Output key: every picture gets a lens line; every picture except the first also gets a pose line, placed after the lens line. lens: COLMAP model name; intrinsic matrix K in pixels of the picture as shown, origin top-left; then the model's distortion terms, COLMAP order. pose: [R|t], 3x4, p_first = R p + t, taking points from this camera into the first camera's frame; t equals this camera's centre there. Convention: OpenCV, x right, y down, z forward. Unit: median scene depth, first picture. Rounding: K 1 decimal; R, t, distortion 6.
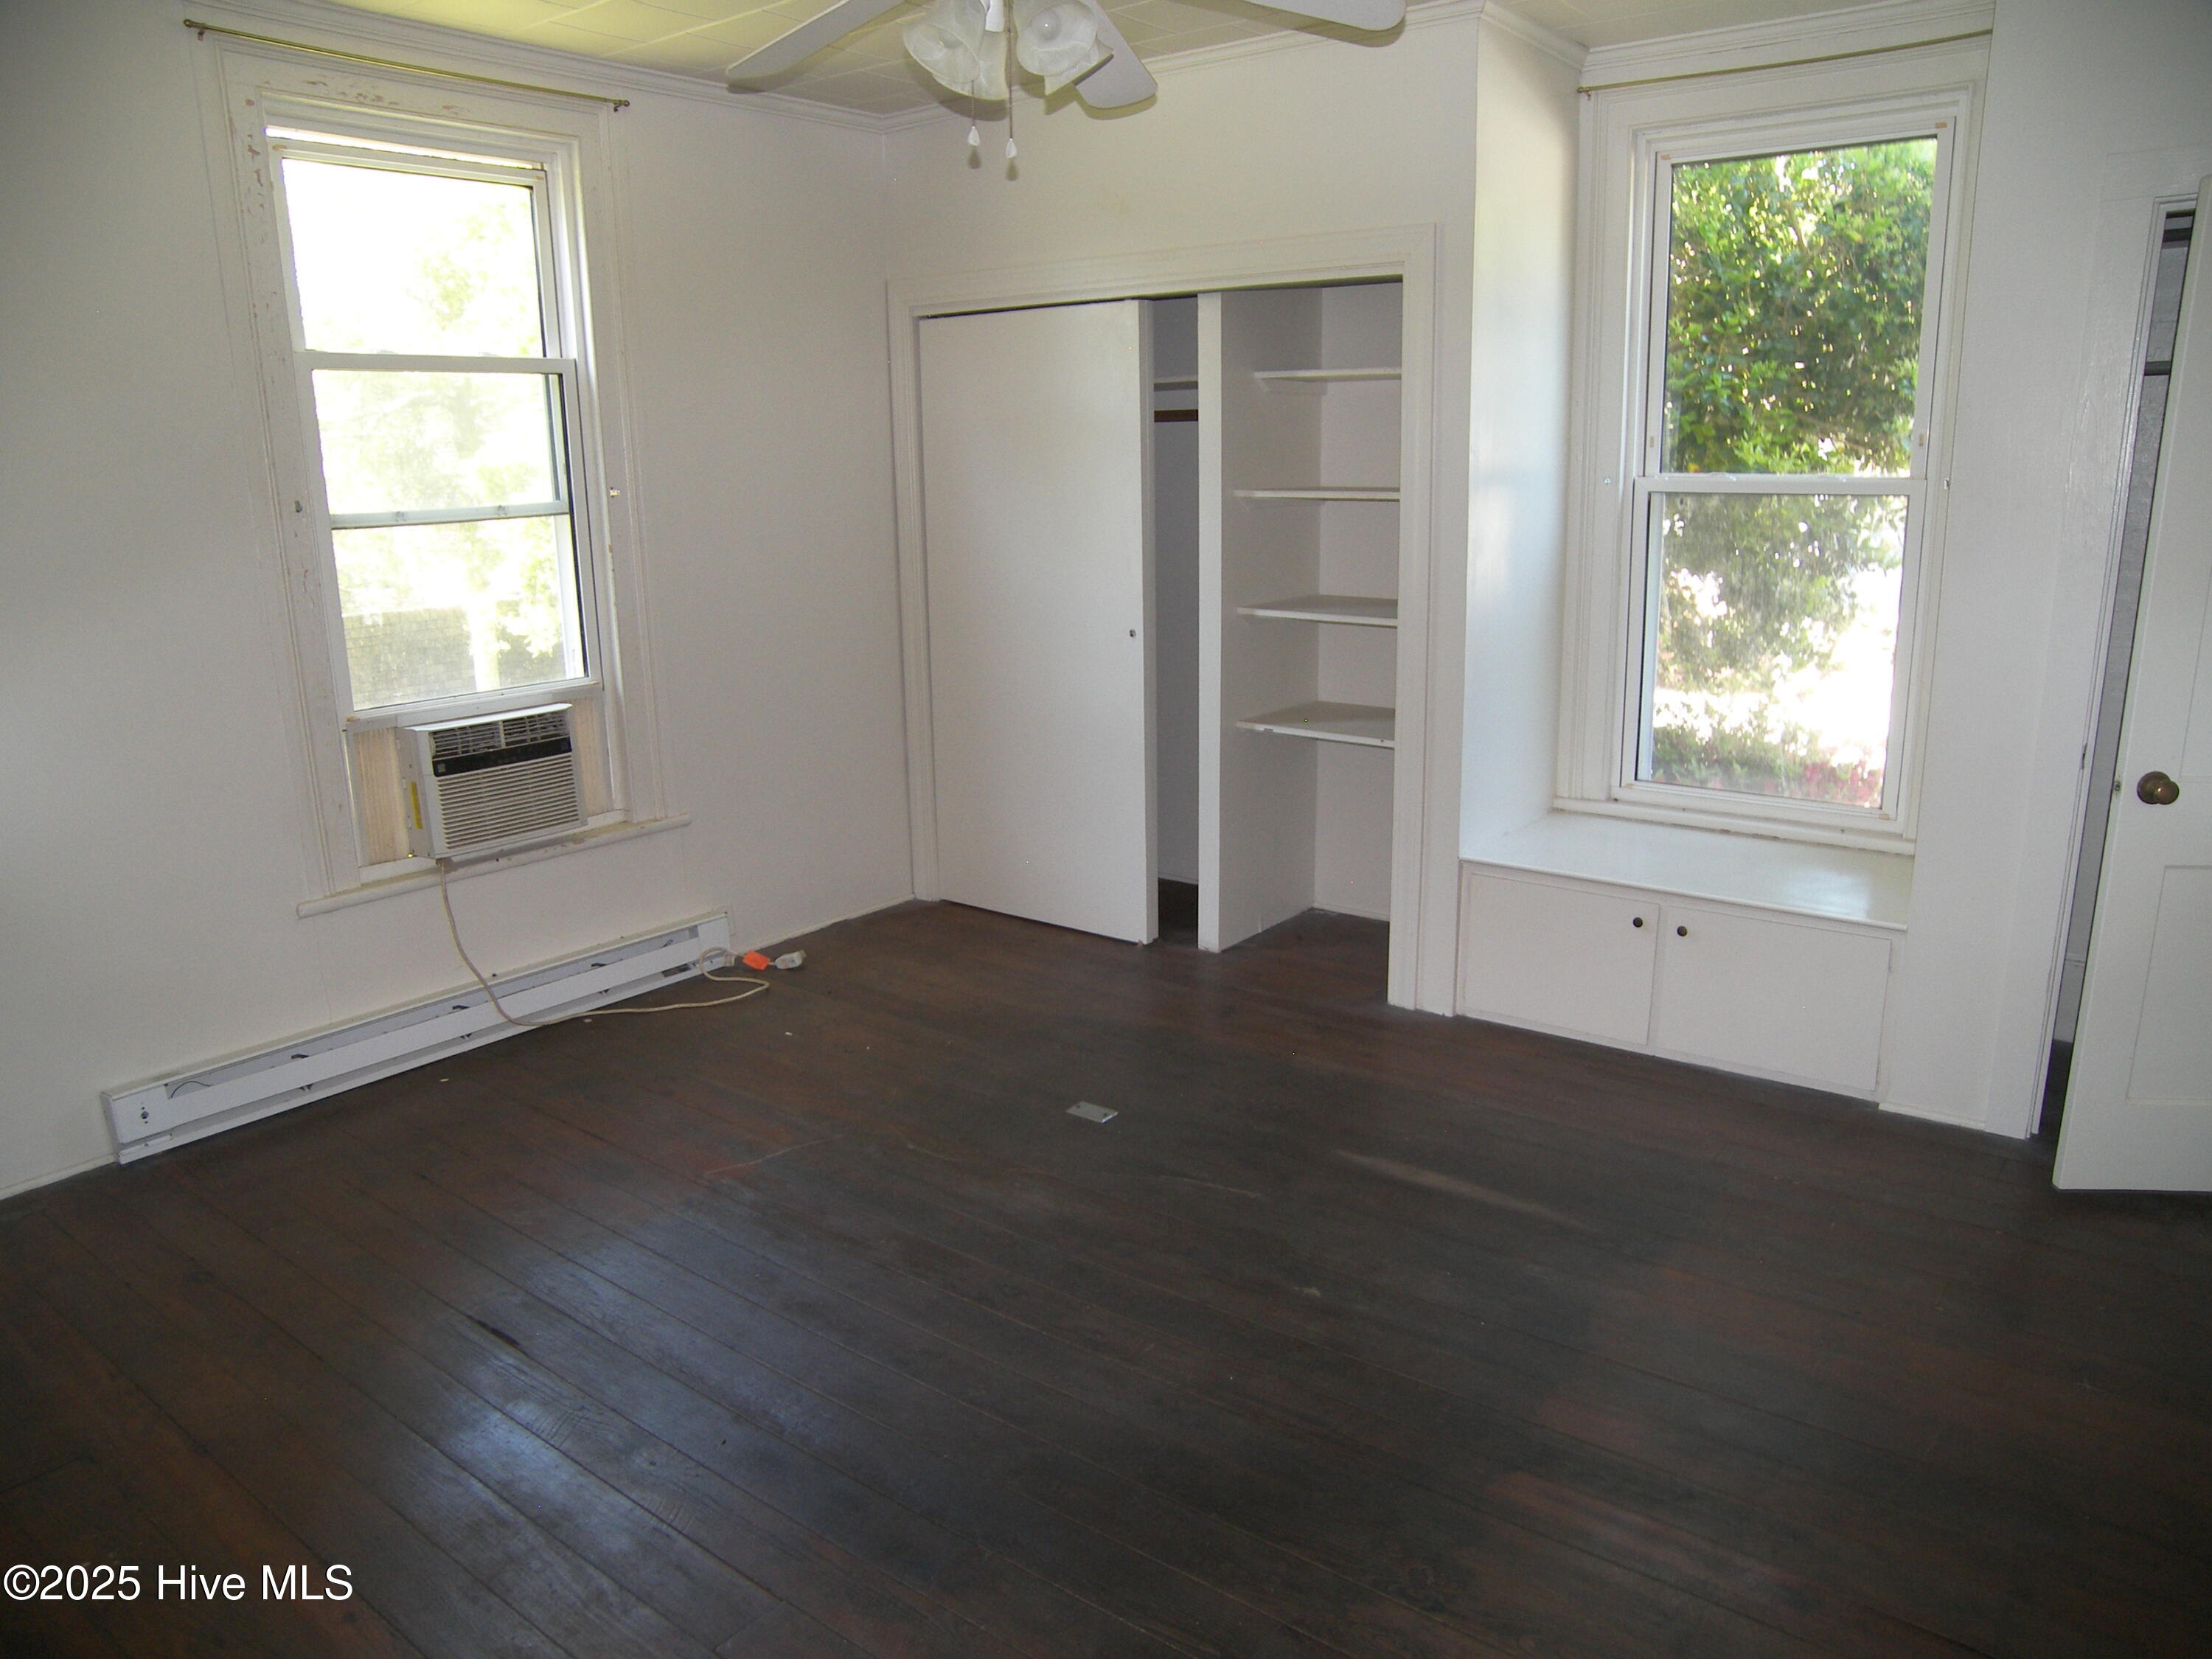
lens RADIAL K [[1531.8, 0, 1106.0], [0, 1531.8, 829.5], [0, 0, 1]] dist [-0.080509, 0.002249]
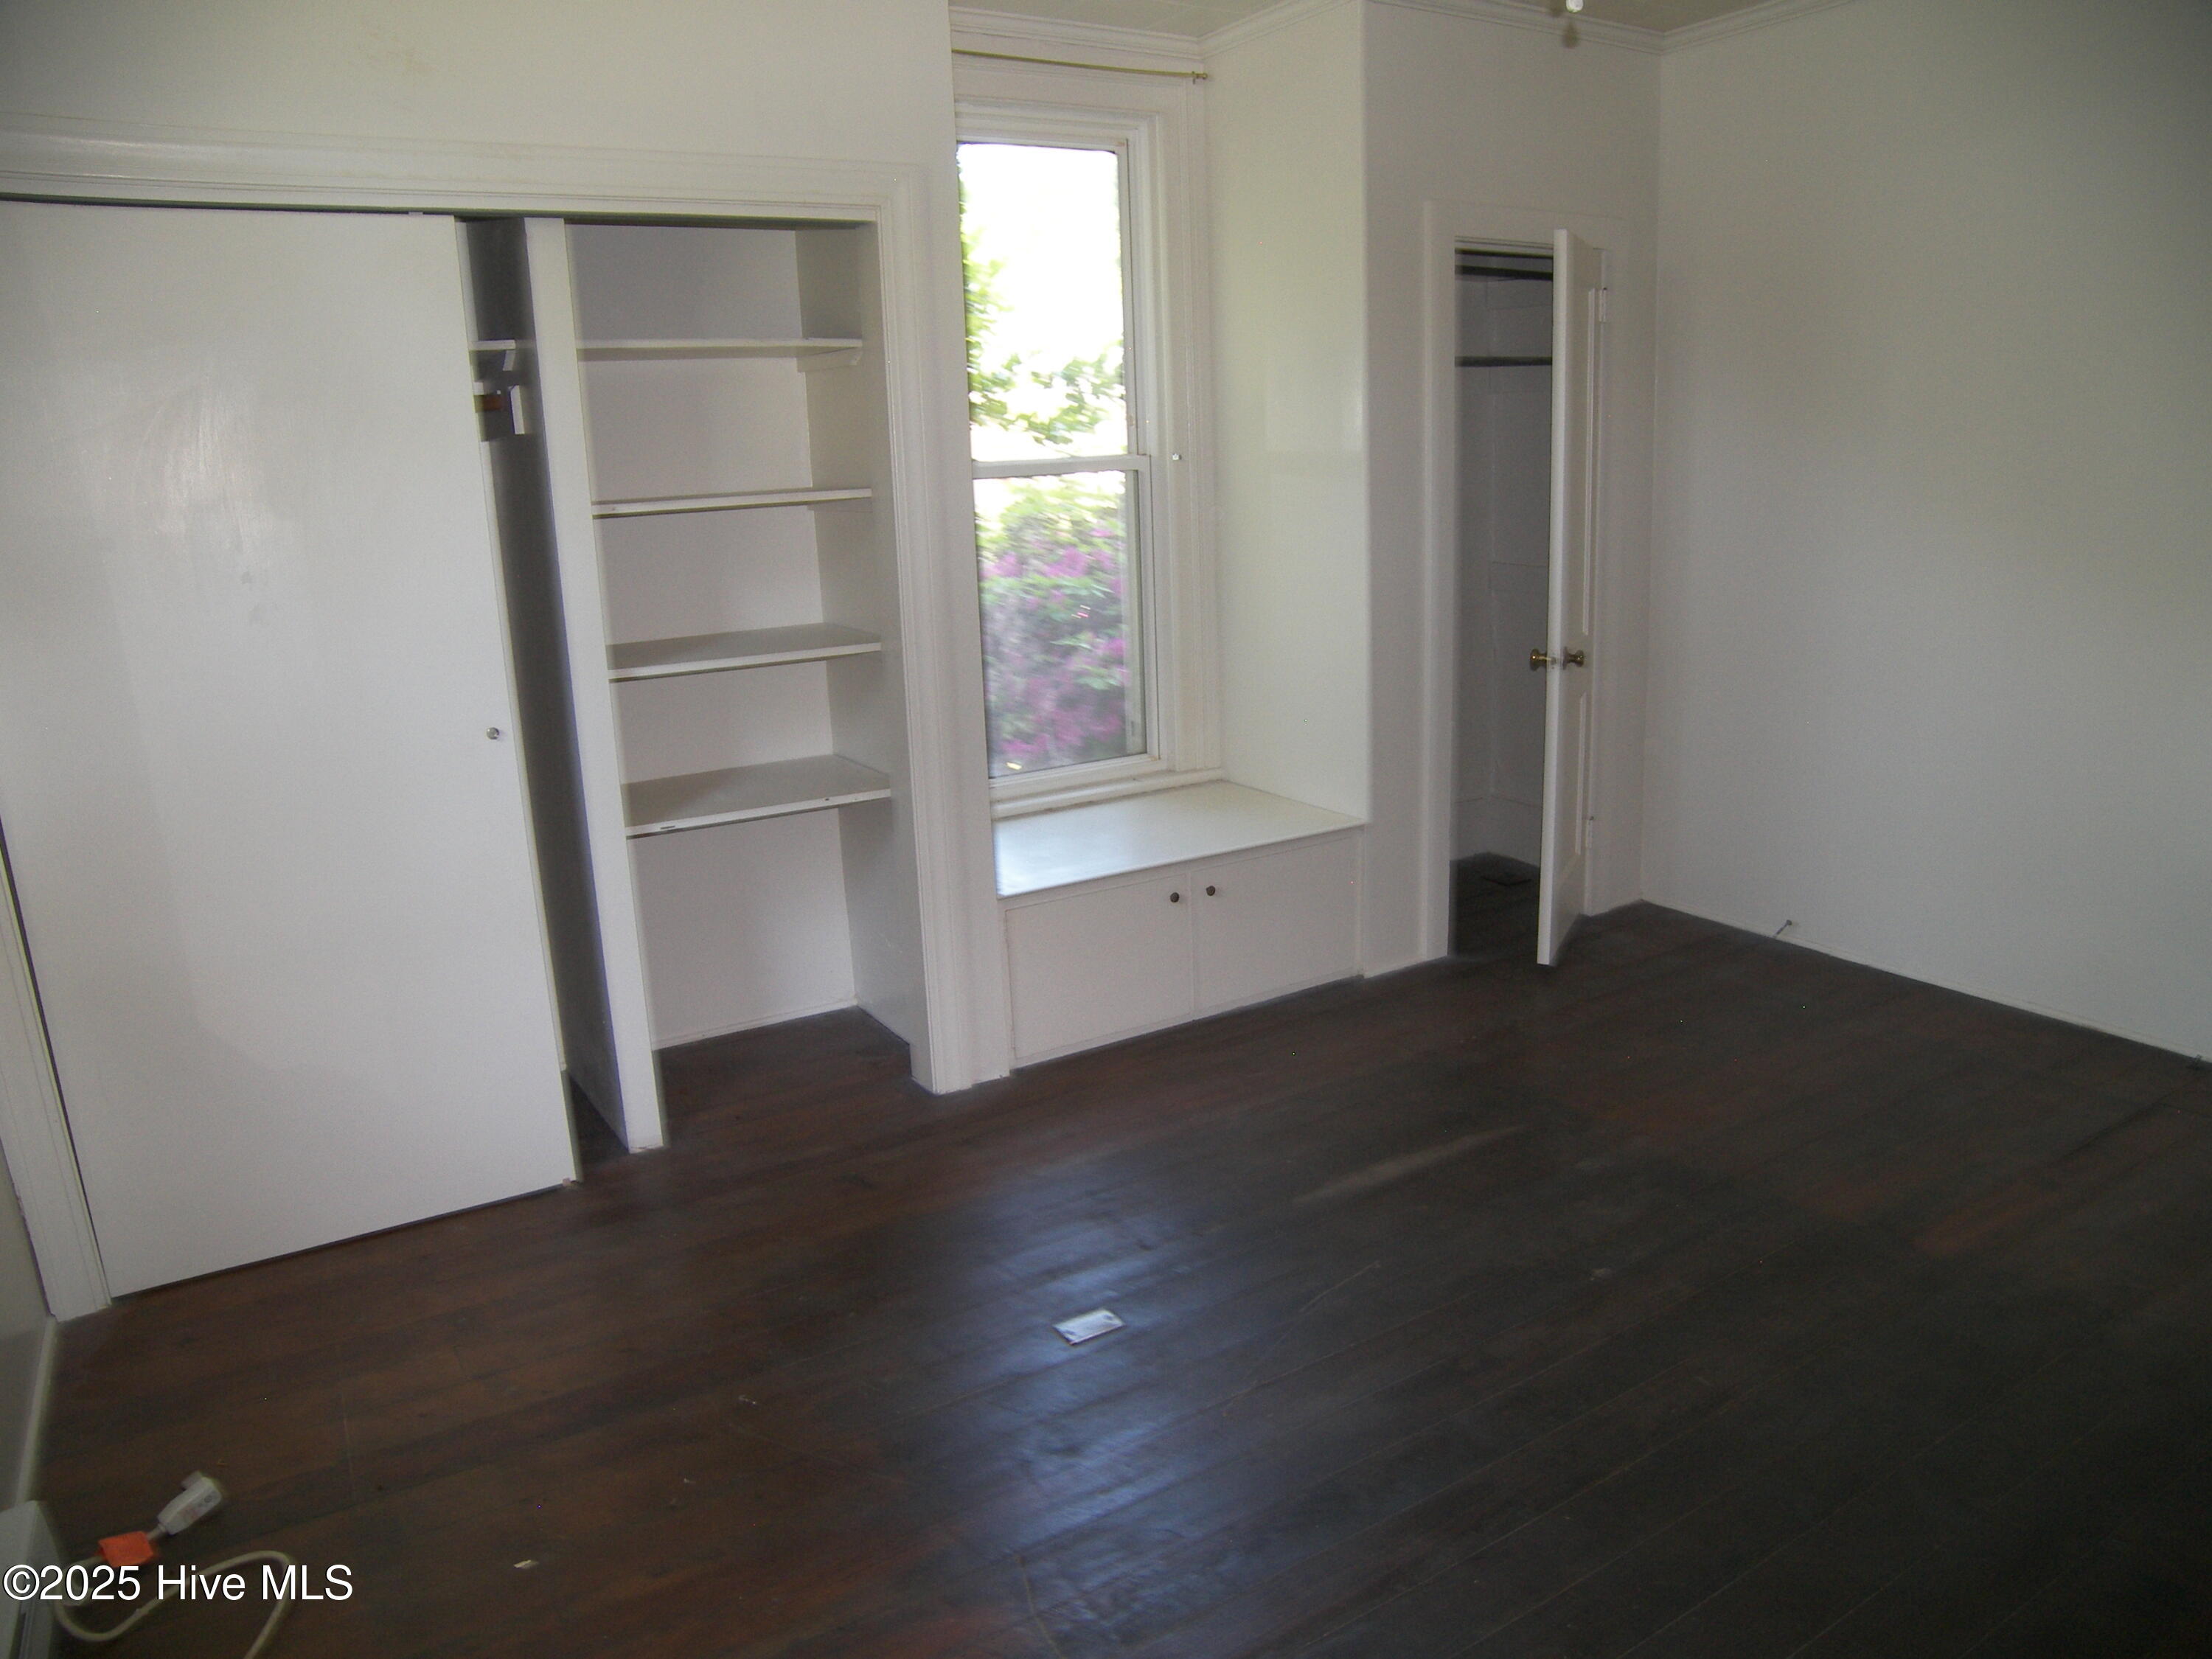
lens RADIAL K [[1531.8, 0, 1106.0], [0, 1531.8, 829.5], [0, 0, 1]] dist [-0.080509, 0.002249]
pose [[0.354430, -0.223707, 0.907929, -0.529546], [0.252390, 0.957810, 0.137472, -0.121993], [-0.900377, 0.180428, 0.395939, 0.572919]]
